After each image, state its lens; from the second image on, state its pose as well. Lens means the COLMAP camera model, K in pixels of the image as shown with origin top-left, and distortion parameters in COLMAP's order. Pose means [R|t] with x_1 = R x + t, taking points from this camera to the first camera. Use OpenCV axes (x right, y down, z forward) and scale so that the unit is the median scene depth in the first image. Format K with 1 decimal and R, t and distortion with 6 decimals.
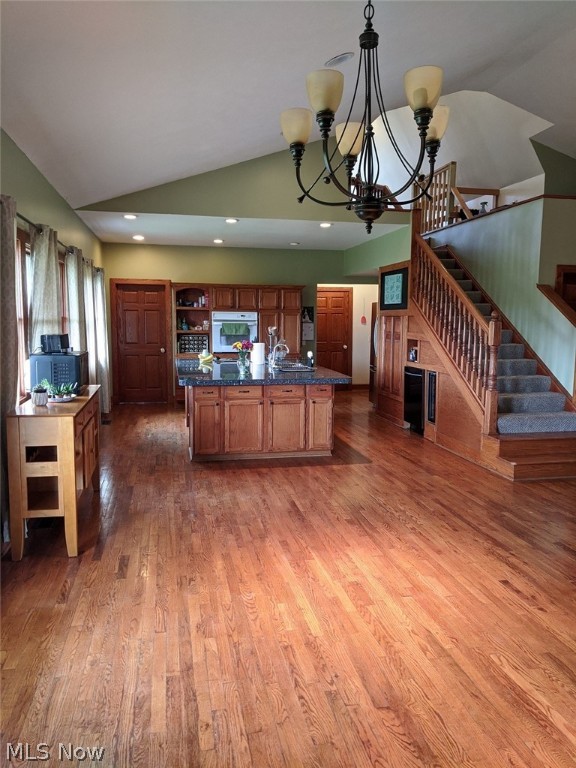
lens RADIAL K [[577.2, 0, 288.0], [0, 577.2, 384.0], [0, 0, 1]] dist [-0.016063, 0.029133]
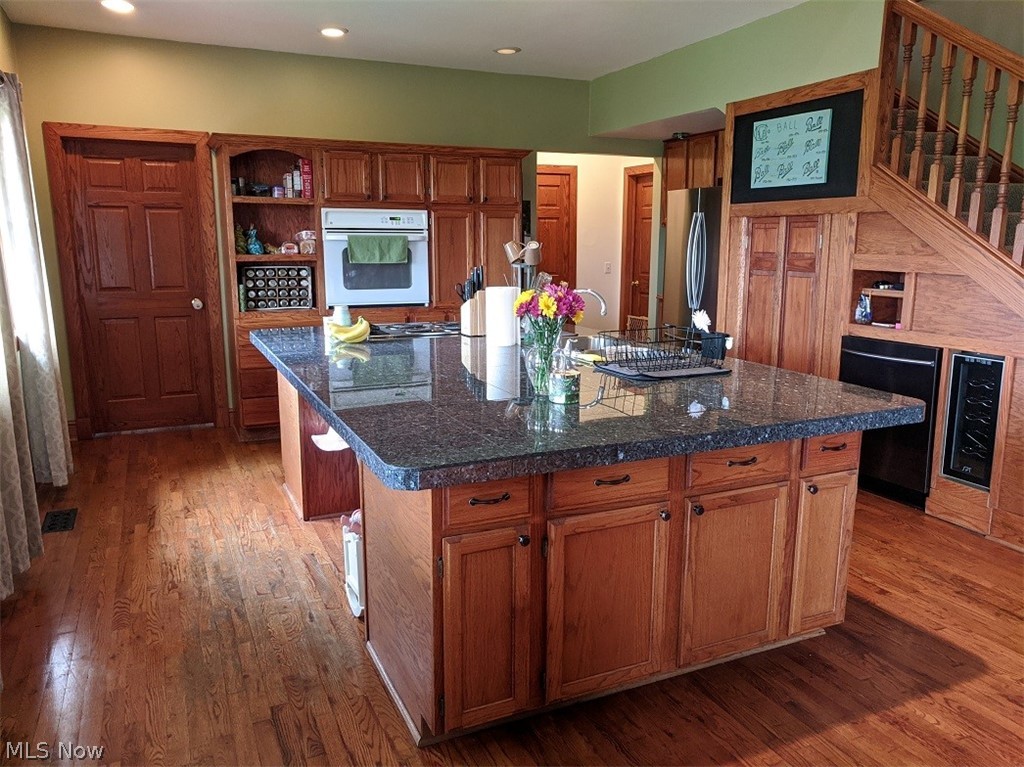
lens RADIAL K [[769.6, 0, 506.3], [0, 769.6, 384.3], [0, 0, 1]] dist [-0.016063, 0.029133]
pose [[0.974950, -0.048458, 0.217080, -0.127736], [0.031599, 0.996256, 0.080473, -0.039582], [-0.220167, -0.071597, 0.972831, 0.420859]]
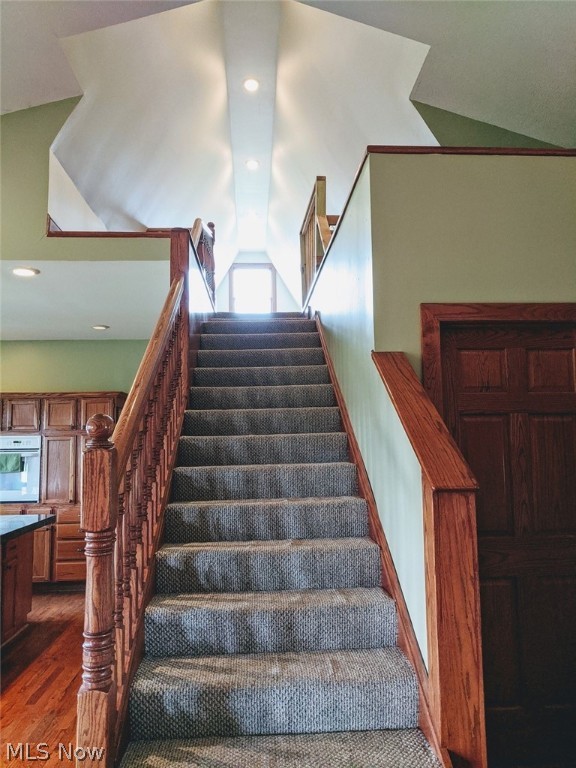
lens RADIAL K [[577.2, 0, 288.0], [0, 577.2, 384.0], [0, 0, 1]] dist [-0.016063, 0.029133]
pose [[0.991248, -0.036255, -0.126938, 0.295778], [0.009036, 0.977928, -0.208747, -0.046901], [0.131704, 0.205773, 0.969697, 0.421533]]
